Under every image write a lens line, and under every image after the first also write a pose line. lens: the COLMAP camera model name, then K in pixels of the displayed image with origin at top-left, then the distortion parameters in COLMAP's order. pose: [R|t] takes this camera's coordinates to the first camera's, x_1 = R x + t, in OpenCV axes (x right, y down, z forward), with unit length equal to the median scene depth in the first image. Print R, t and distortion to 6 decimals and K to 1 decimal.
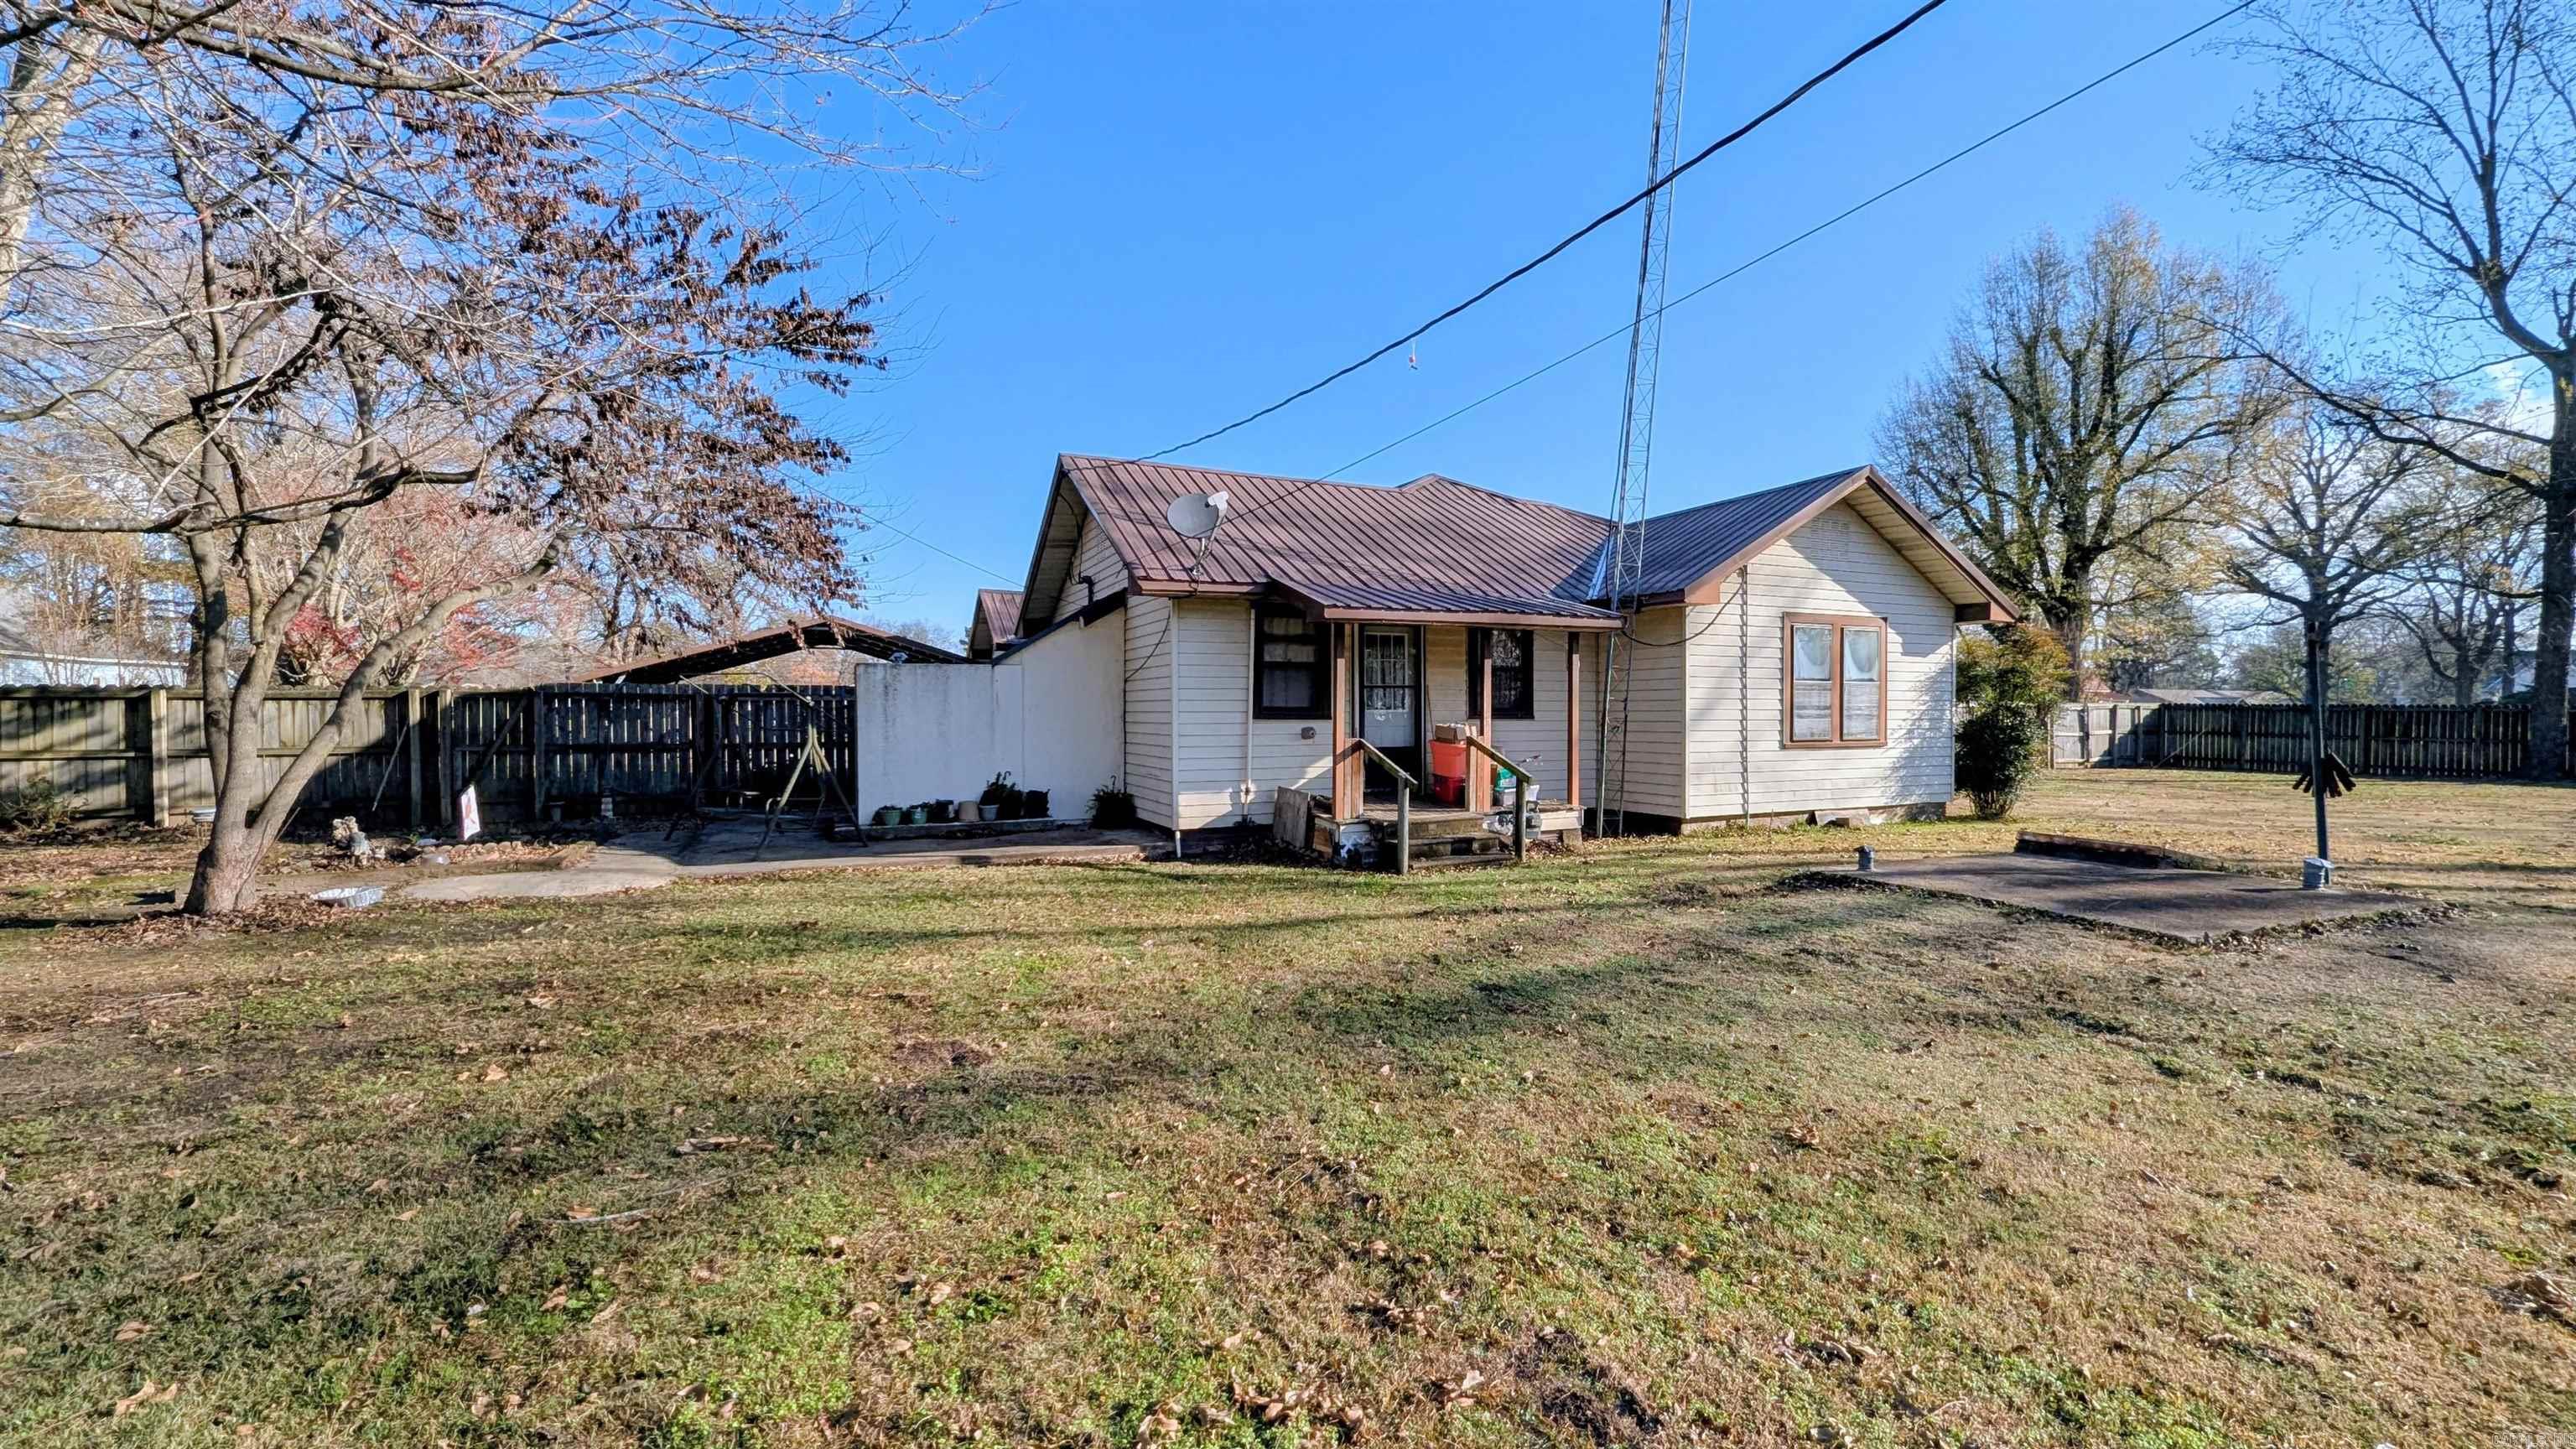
lens RADIAL K [[1068.2, 0, 1296.3], [0, 1068.2, 730.0], [0, 0, 1]] dist [0.001505, 0.000305]
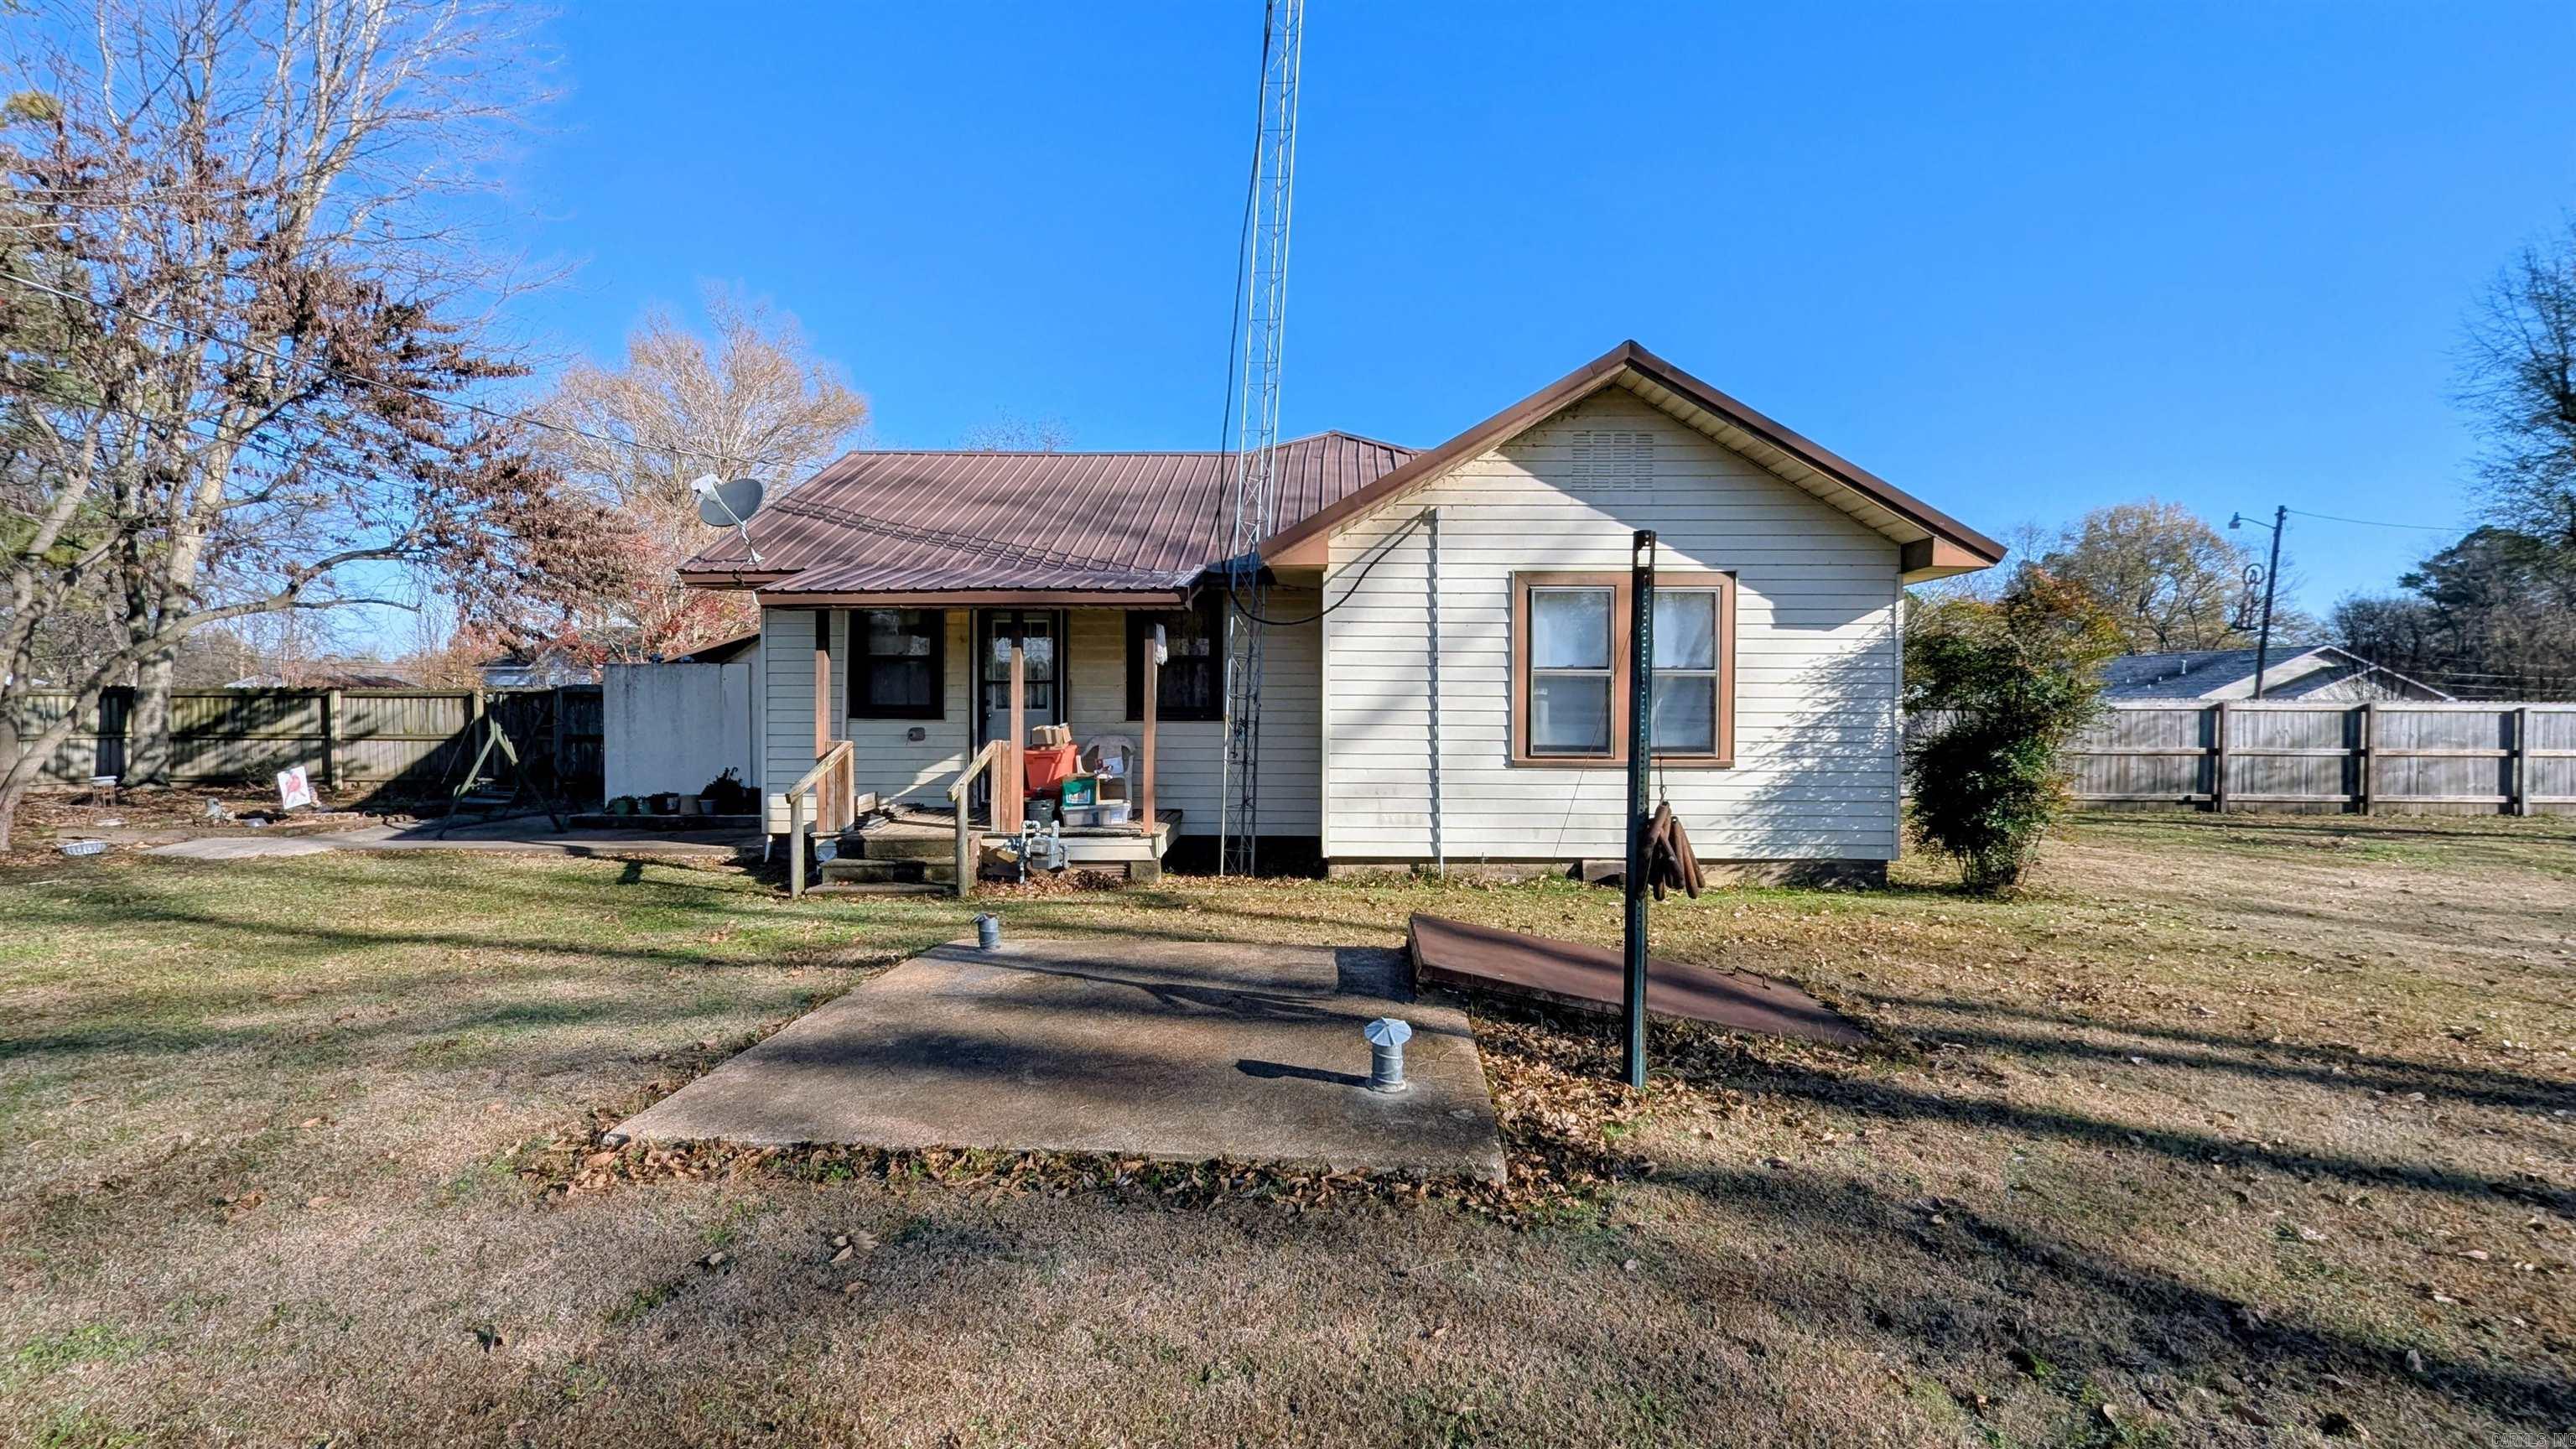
lens RADIAL K [[1068.2, 0, 1279.8], [0, 1068.2, 722.9], [0, 0, 1]] dist [0.001505, 0.000305]
pose [[0.891672, 0.009998, -0.452572, 0.662355], [-0.012983, 0.999910, -0.003489, -0.007275], [0.452496, 0.008987, 0.891721, 0.320400]]
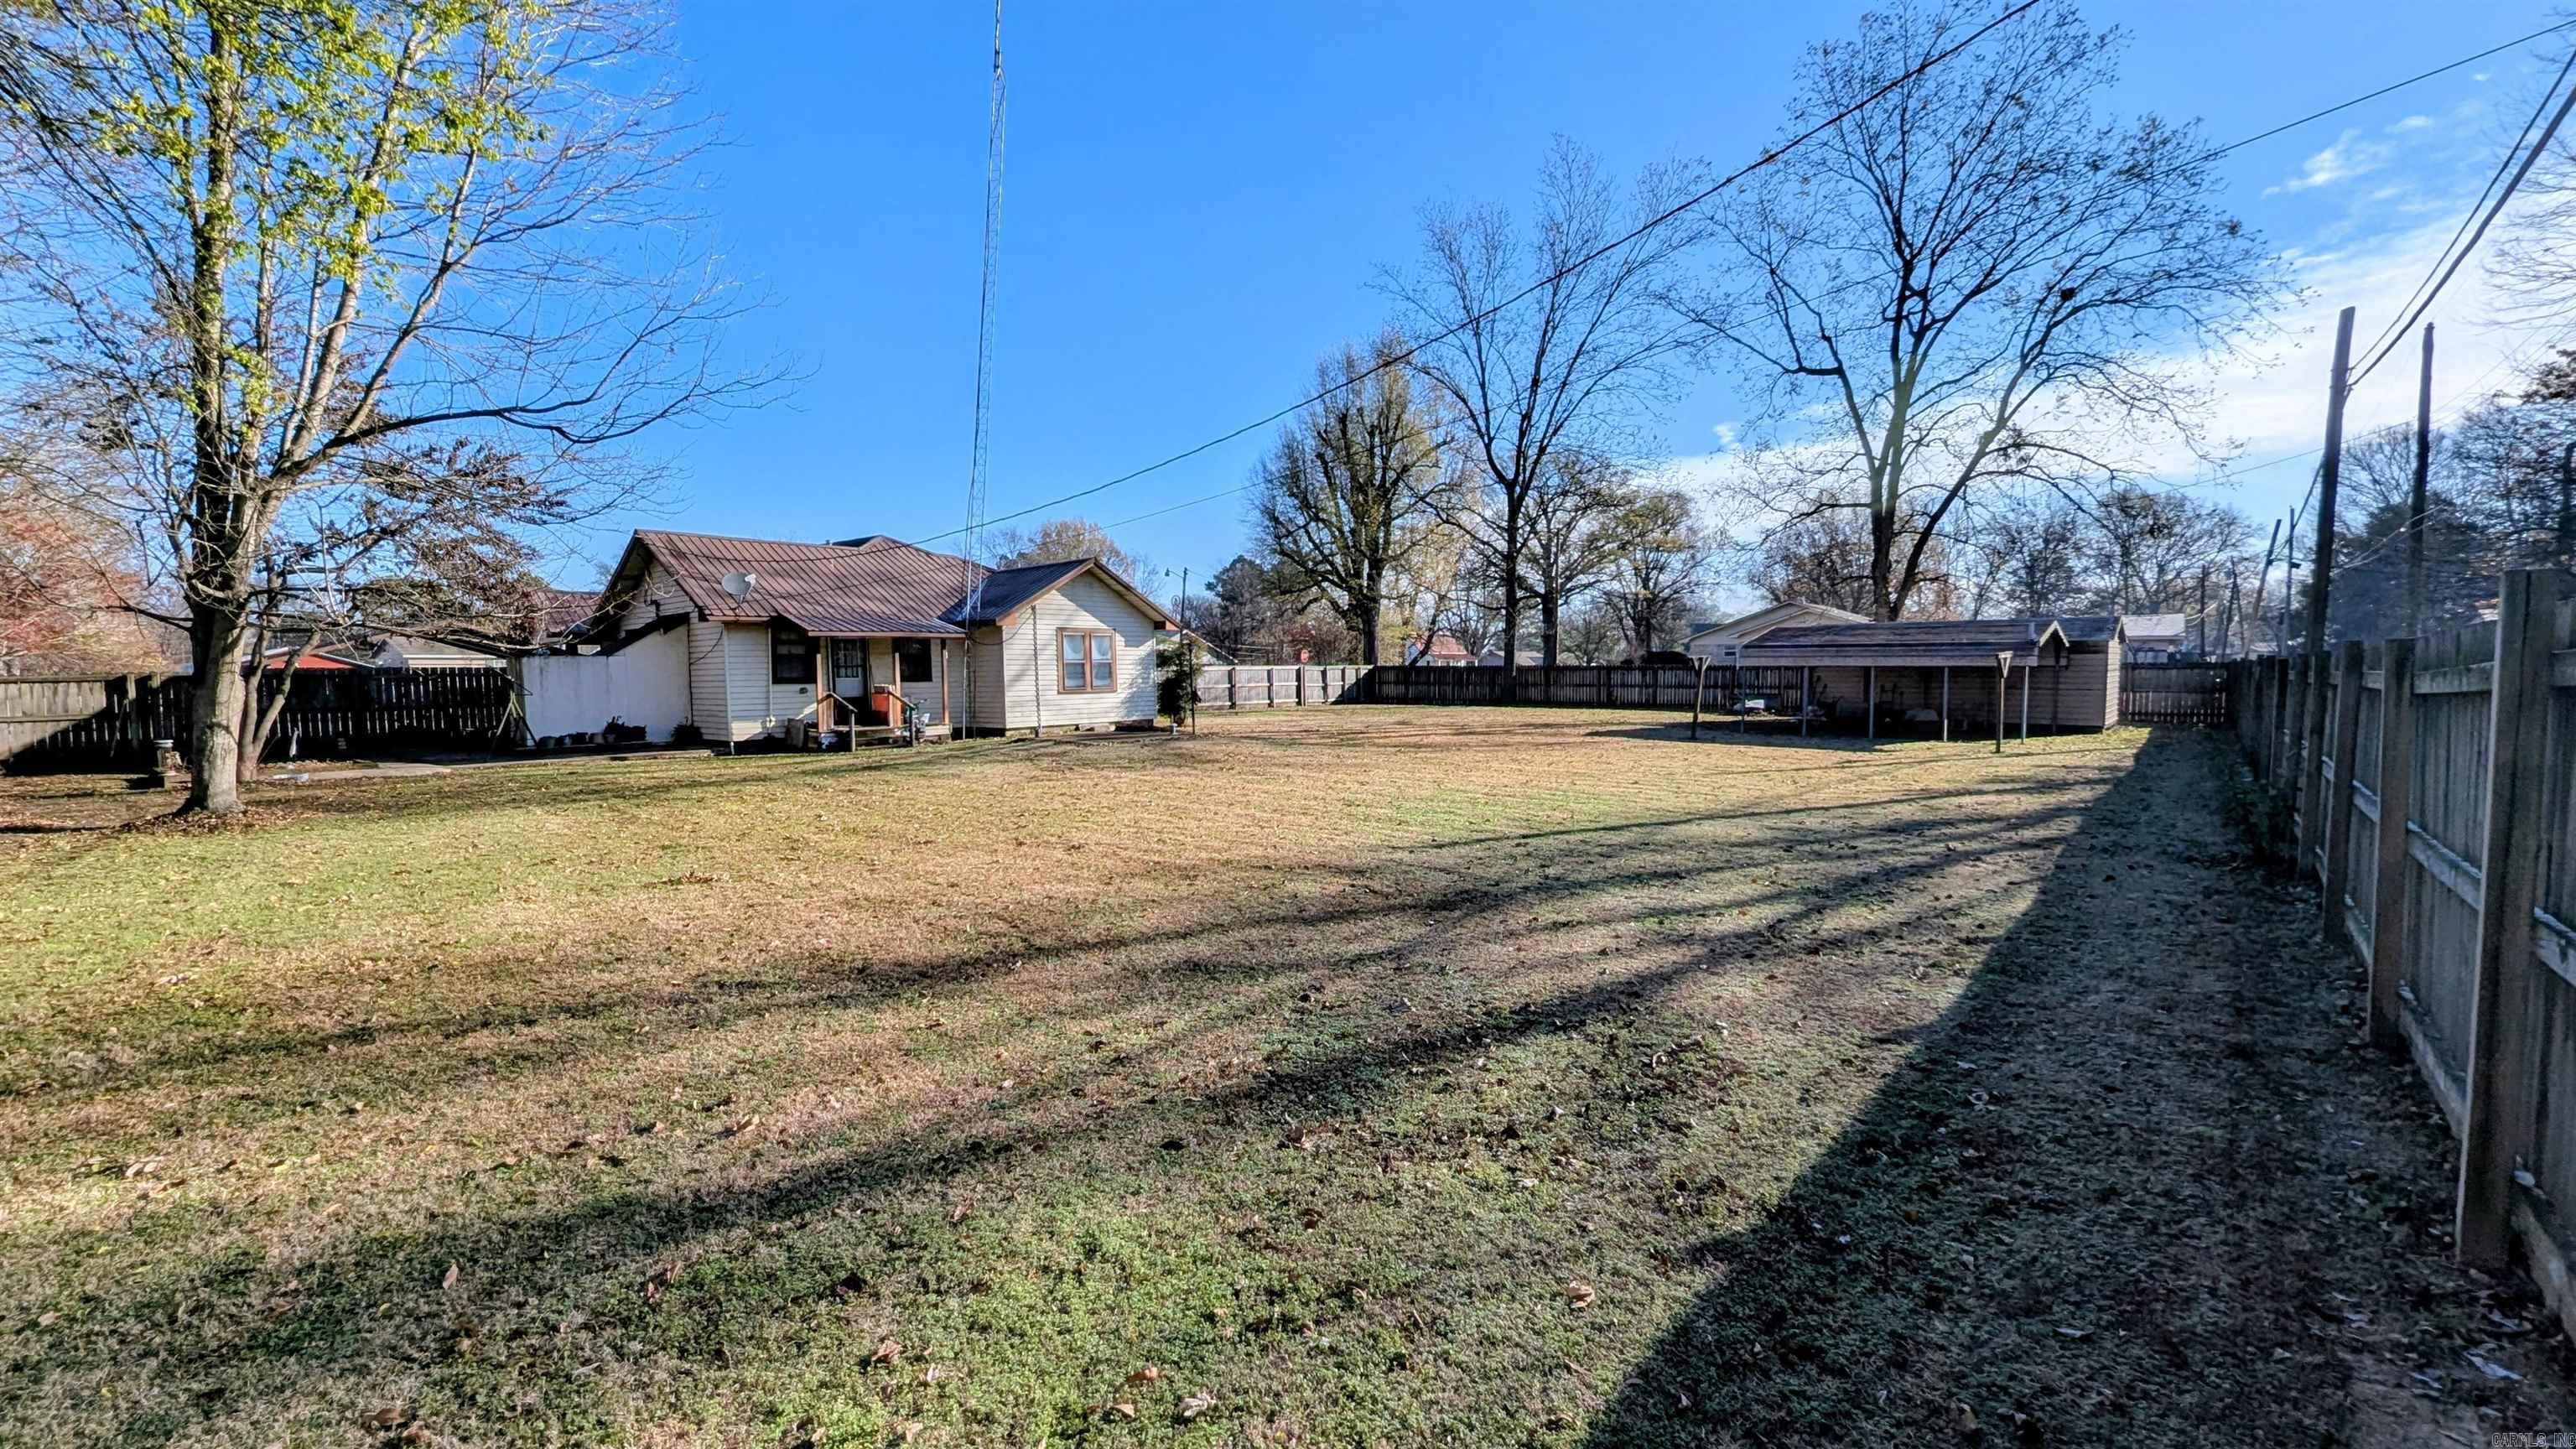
lens RADIAL K [[1068.2, 0, 1310.0], [0, 1068.2, 723.1], [0, 0, 1]] dist [0.001505, 0.000305]
pose [[0.904744, -0.033818, 0.424612, 0.016578], [0.021887, 0.999217, 0.032946, 0.016998], [-0.425394, -0.020515, 0.904776, -1.116860]]
